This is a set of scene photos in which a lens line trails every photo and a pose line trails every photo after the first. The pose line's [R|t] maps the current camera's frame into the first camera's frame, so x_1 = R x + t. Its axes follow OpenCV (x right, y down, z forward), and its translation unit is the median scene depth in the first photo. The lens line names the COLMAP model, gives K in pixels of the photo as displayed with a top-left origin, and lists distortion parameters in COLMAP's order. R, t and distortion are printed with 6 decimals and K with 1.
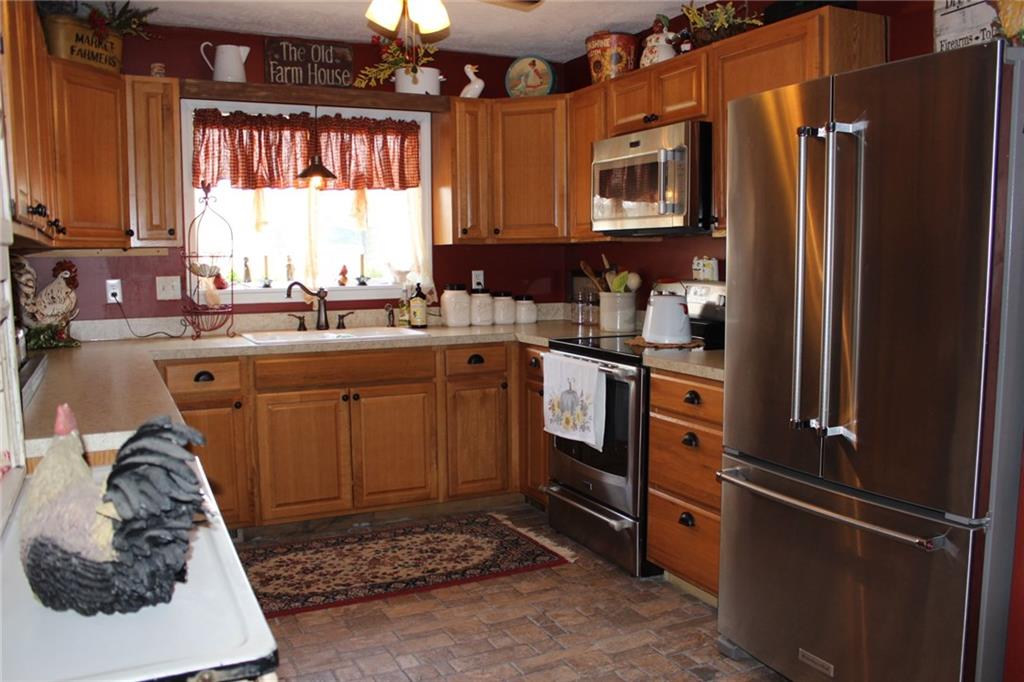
lens RADIAL K [[866.7, 0, 516.6], [0, 866.7, 354.2], [0, 0, 1]] dist [-0.158828, 0.153872]
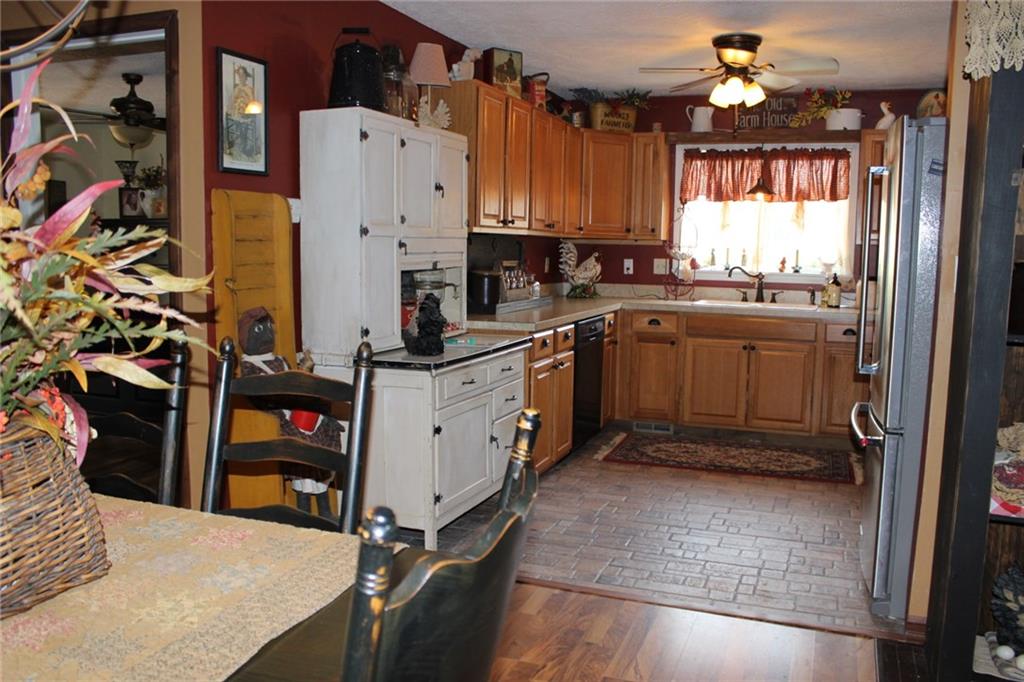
lens RADIAL K [[866.7, 0, 516.6], [0, 866.7, 354.2], [0, 0, 1]] dist [-0.158828, 0.153872]
pose [[0.681466, 0.109438, -0.723621, 0.537876], [-0.103629, 0.993223, 0.052619, 0.023739], [0.724475, 0.039130, 0.688189, -0.247823]]
